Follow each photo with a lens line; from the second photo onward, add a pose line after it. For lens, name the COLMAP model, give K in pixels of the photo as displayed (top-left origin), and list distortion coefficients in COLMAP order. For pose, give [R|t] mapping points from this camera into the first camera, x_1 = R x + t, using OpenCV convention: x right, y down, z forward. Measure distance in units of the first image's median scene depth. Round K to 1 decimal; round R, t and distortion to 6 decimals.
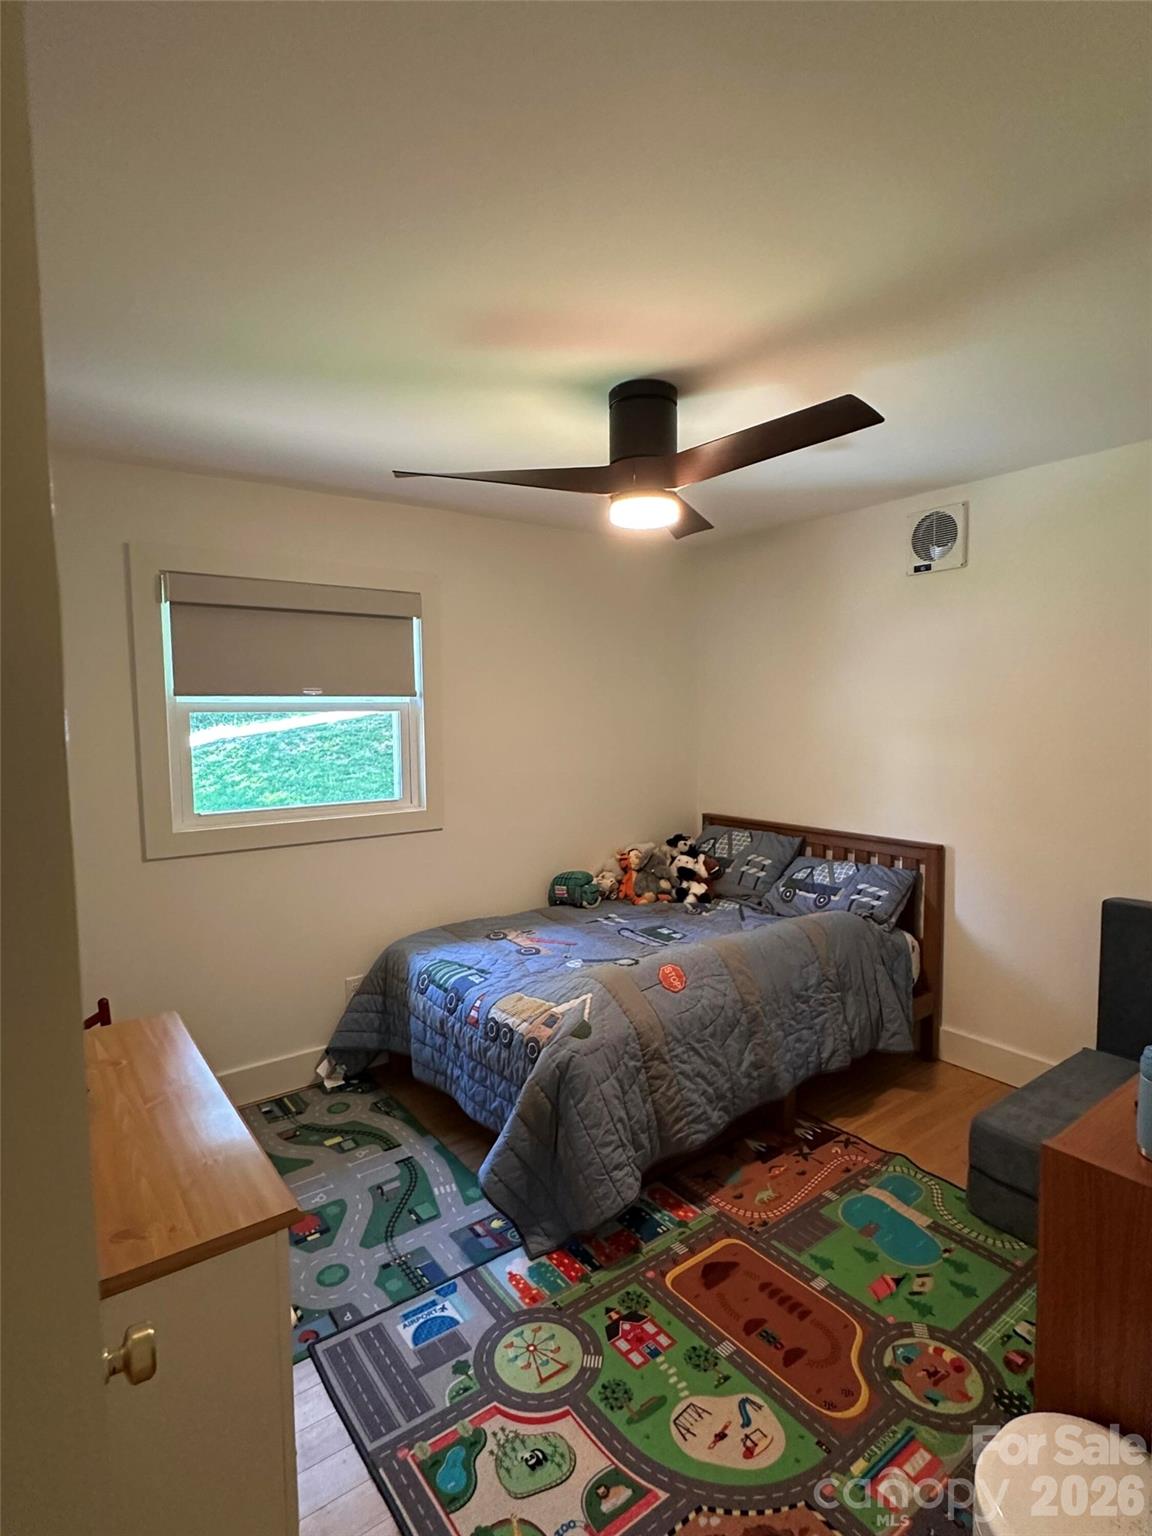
lens RADIAL K [[794.0, 0, 572.8], [0, 794.0, 768.5], [0, 0, 1]] dist [0.000282, 0.000802]
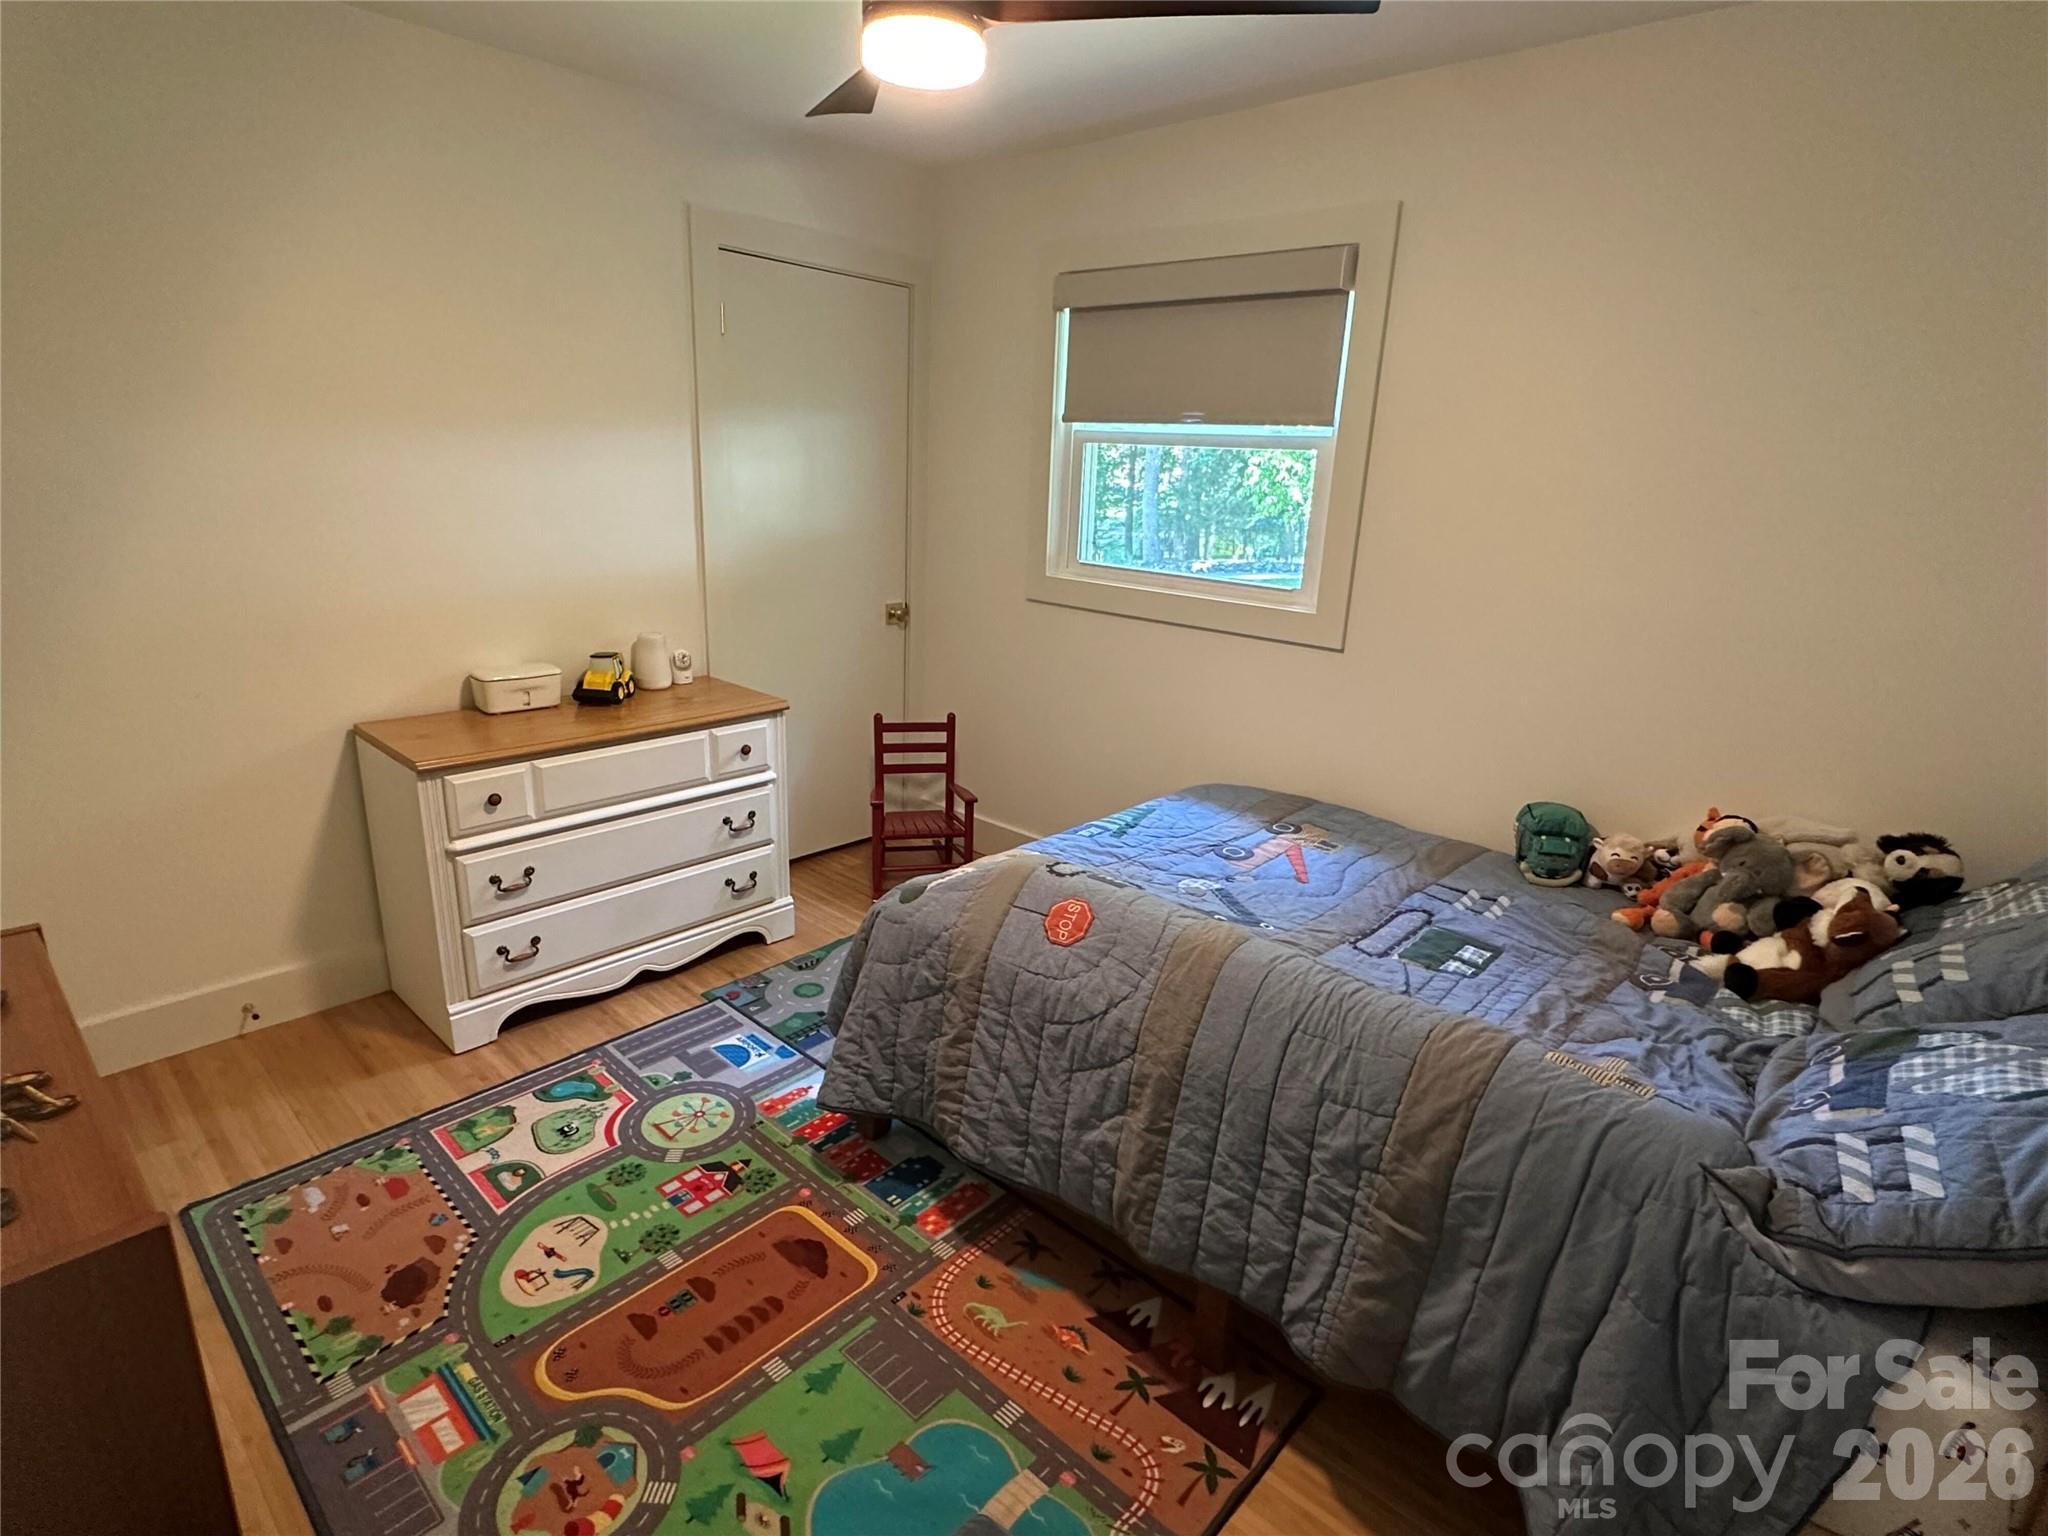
lens RADIAL K [[1058.6, 0, 1020.3], [0, 1058.6, 769.8], [0, 0, 1]] dist [0.000282, 0.000802]
pose [[0.184395, 0.298239, -0.936511, 1.072202], [-0.115973, 0.952796, 0.280590, -0.069724], [0.975986, 0.056871, 0.210278, 1.063894]]
